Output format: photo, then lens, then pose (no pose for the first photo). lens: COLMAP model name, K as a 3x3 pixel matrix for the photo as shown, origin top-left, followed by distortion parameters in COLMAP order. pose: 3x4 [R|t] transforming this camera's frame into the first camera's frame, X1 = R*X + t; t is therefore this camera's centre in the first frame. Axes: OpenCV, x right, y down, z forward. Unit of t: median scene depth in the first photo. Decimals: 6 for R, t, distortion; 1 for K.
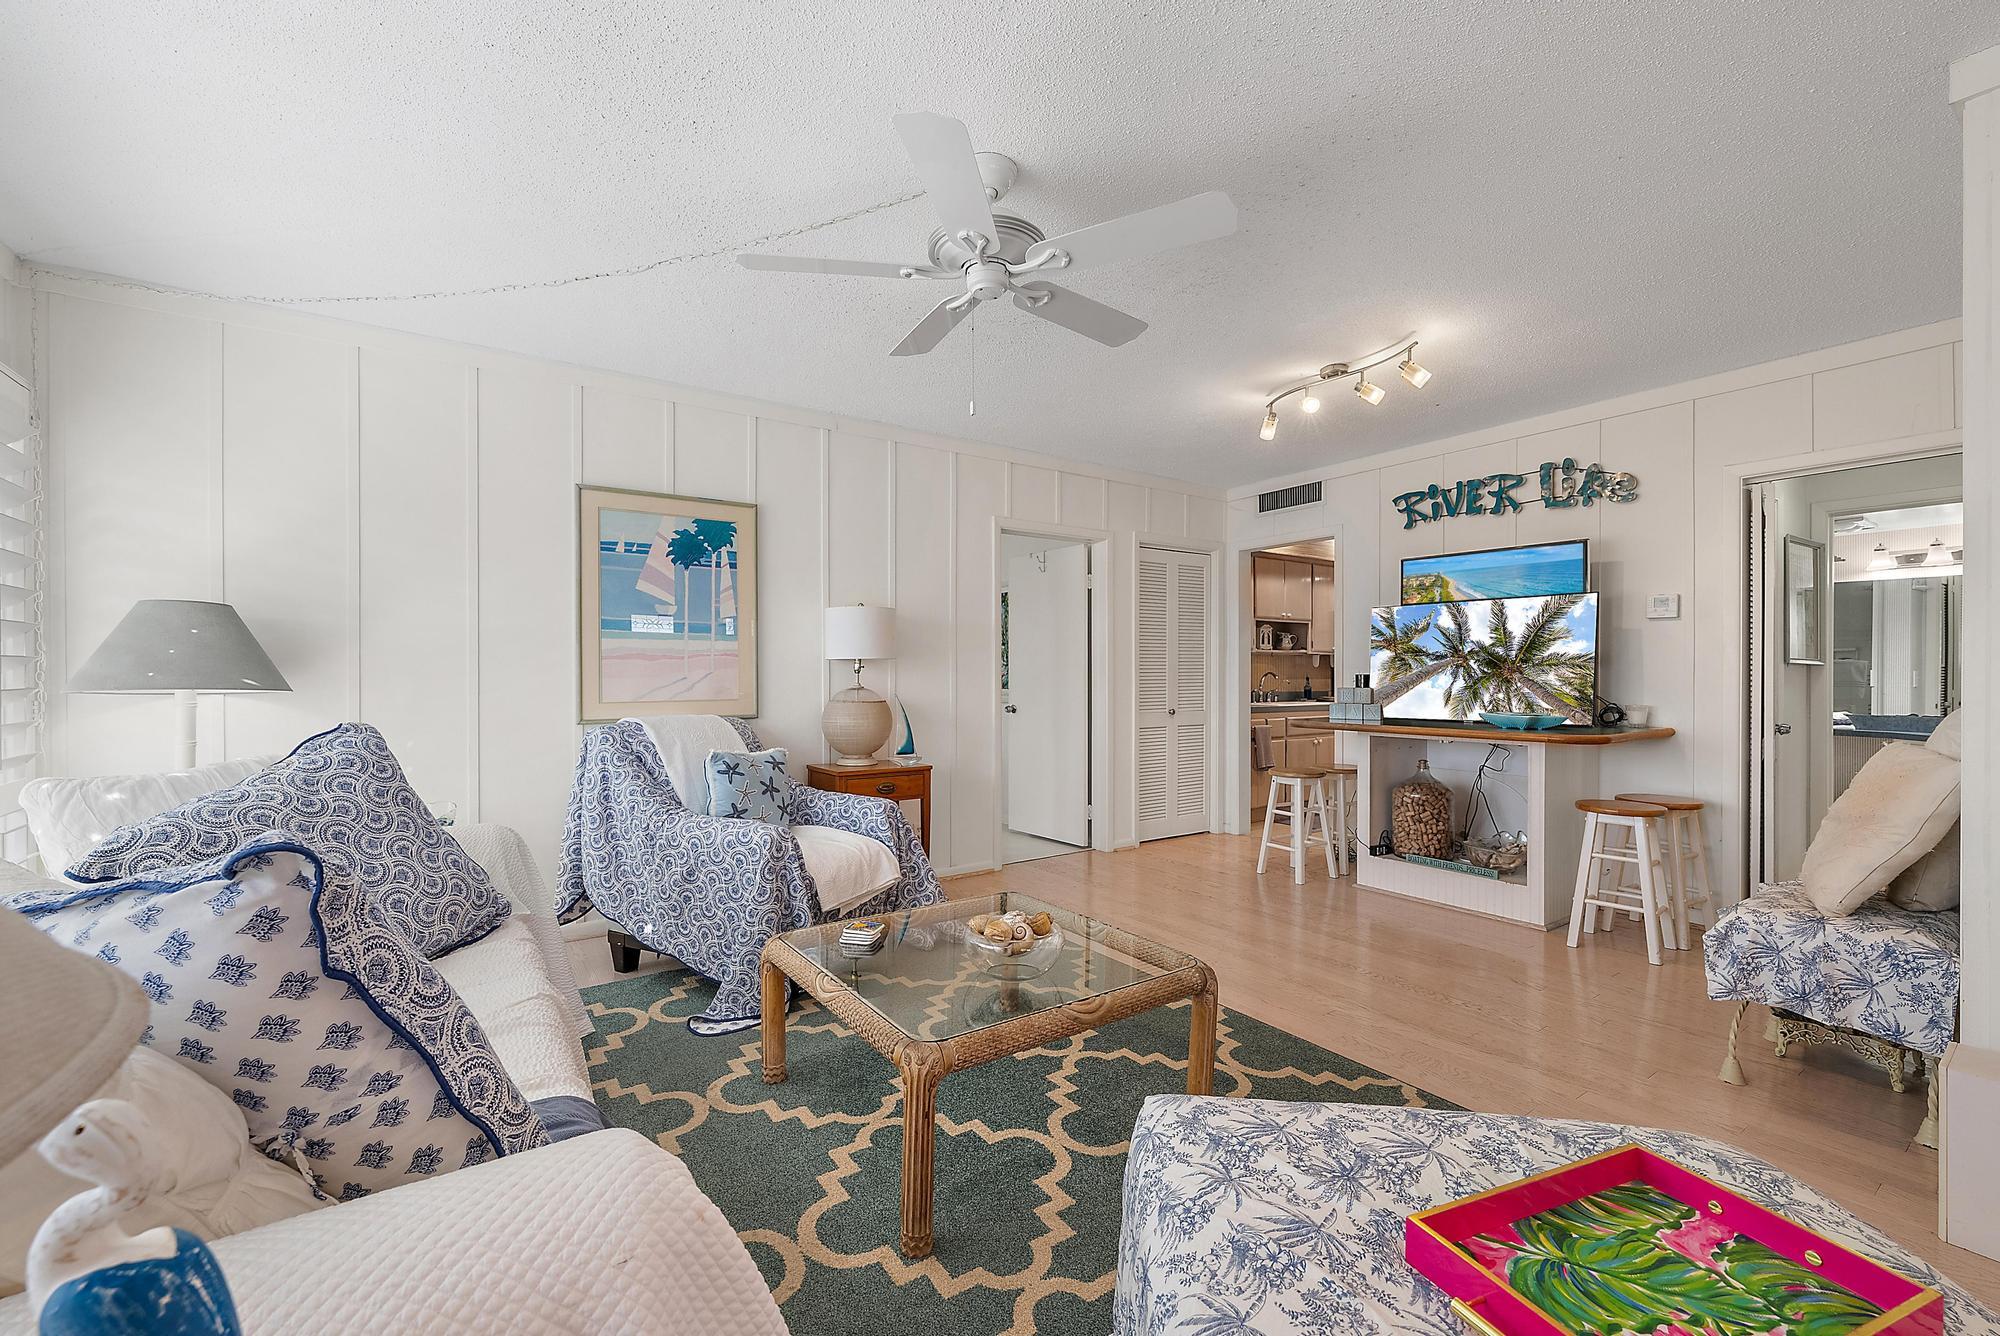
lens RADIAL K [[798.8, 0, 1004.7], [0, 798.8, 674.5], [0, 0, 1]] dist [-0.001705, 0.000194]
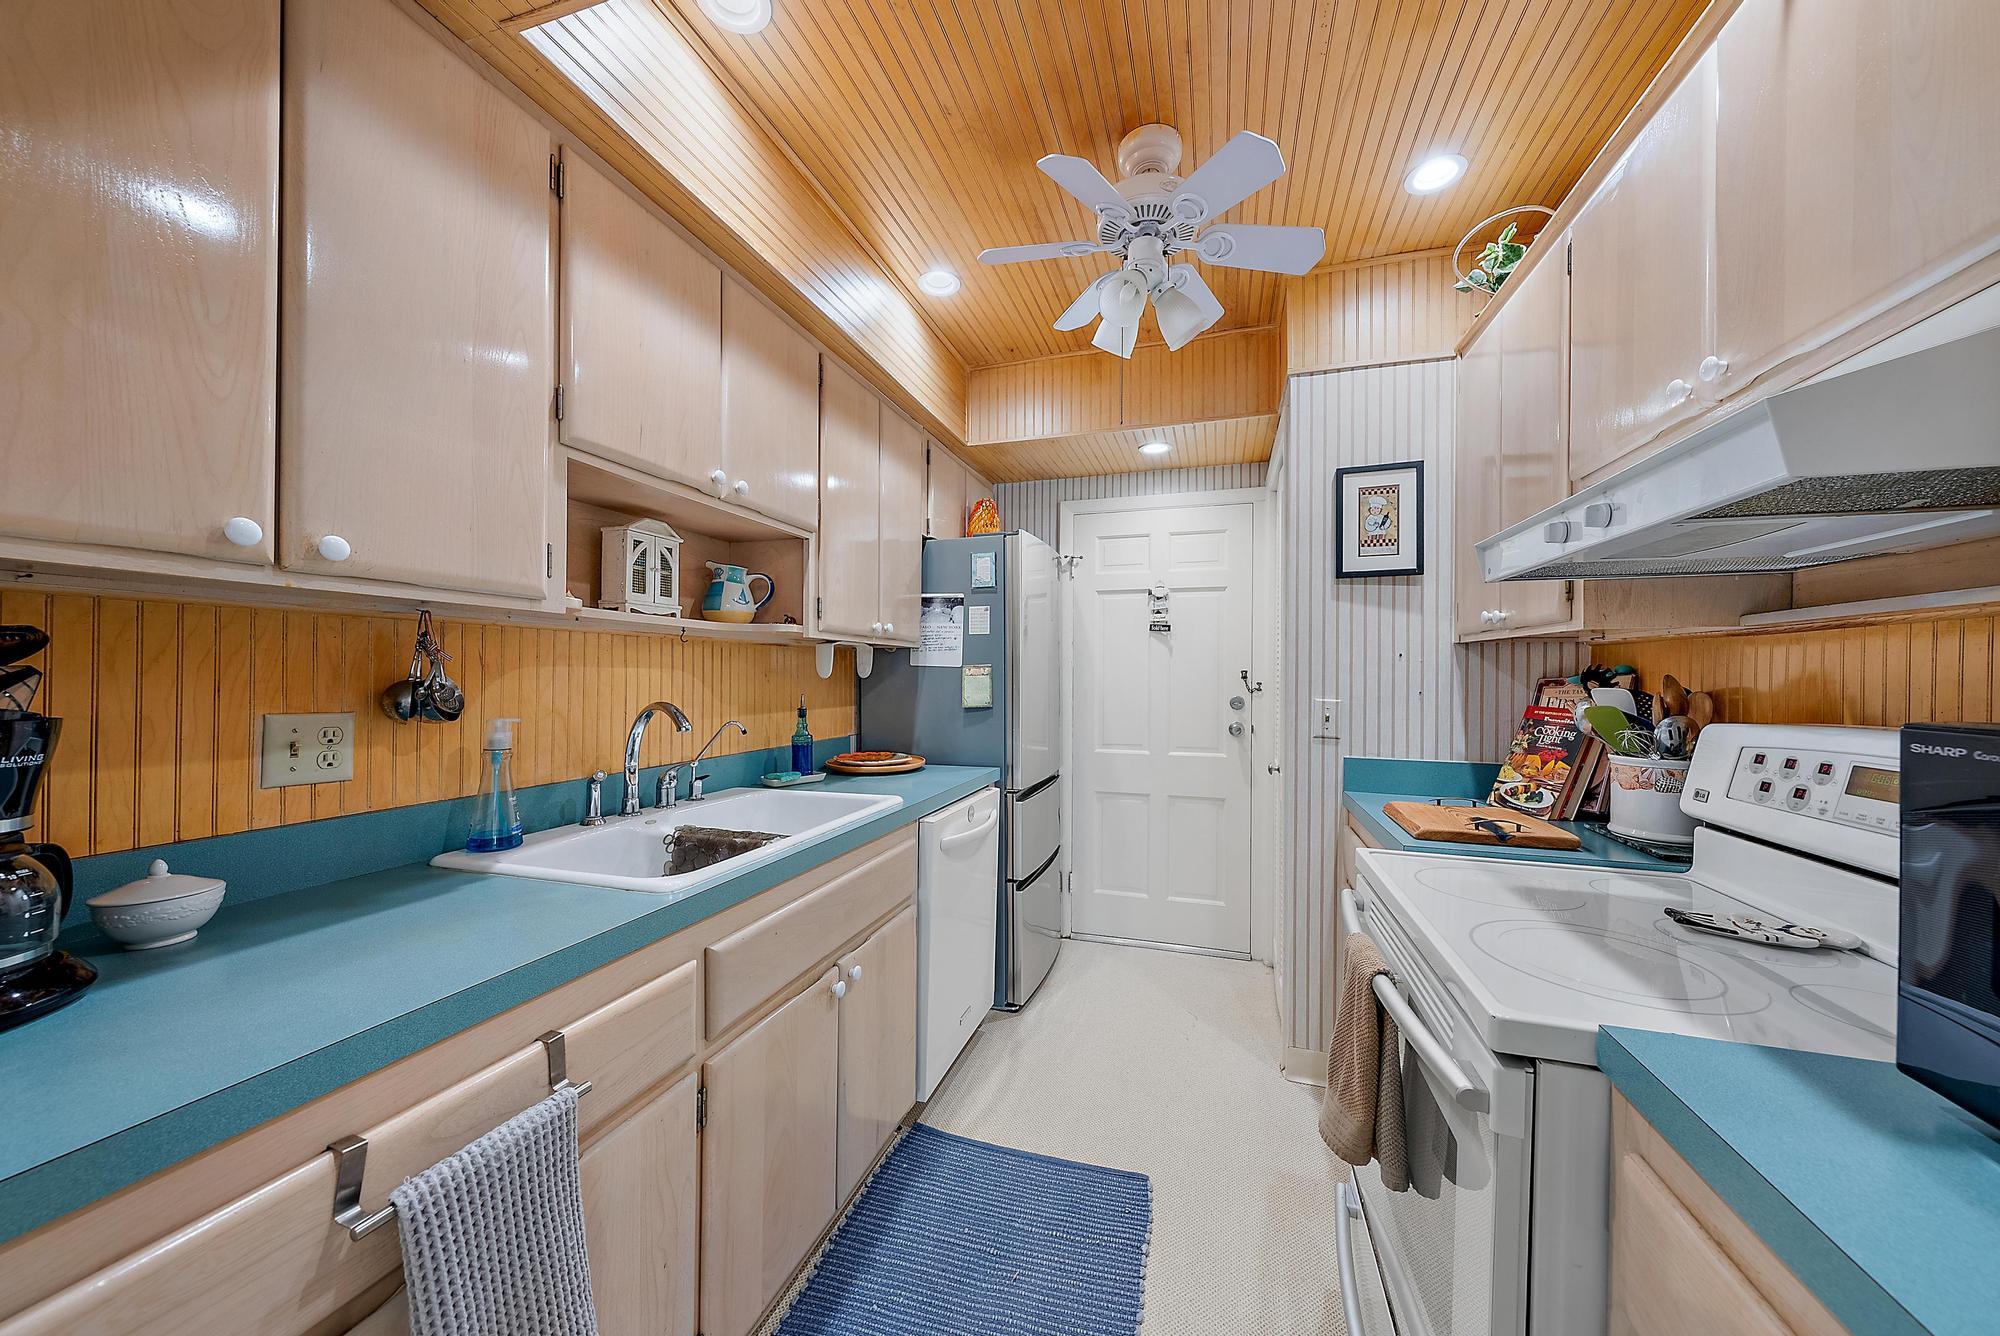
lens RADIAL K [[688.7, 0, 1005.6], [0, 688.7, 672.1], [0, 0, 1]] dist [-0.000110, -0.000001]
pose [[0.791926, 0.010342, 0.610530, 0.273787], [-0.007285, 0.999945, -0.007489, -0.010516], [-0.610574, 0.001483, 0.791958, 0.728676]]
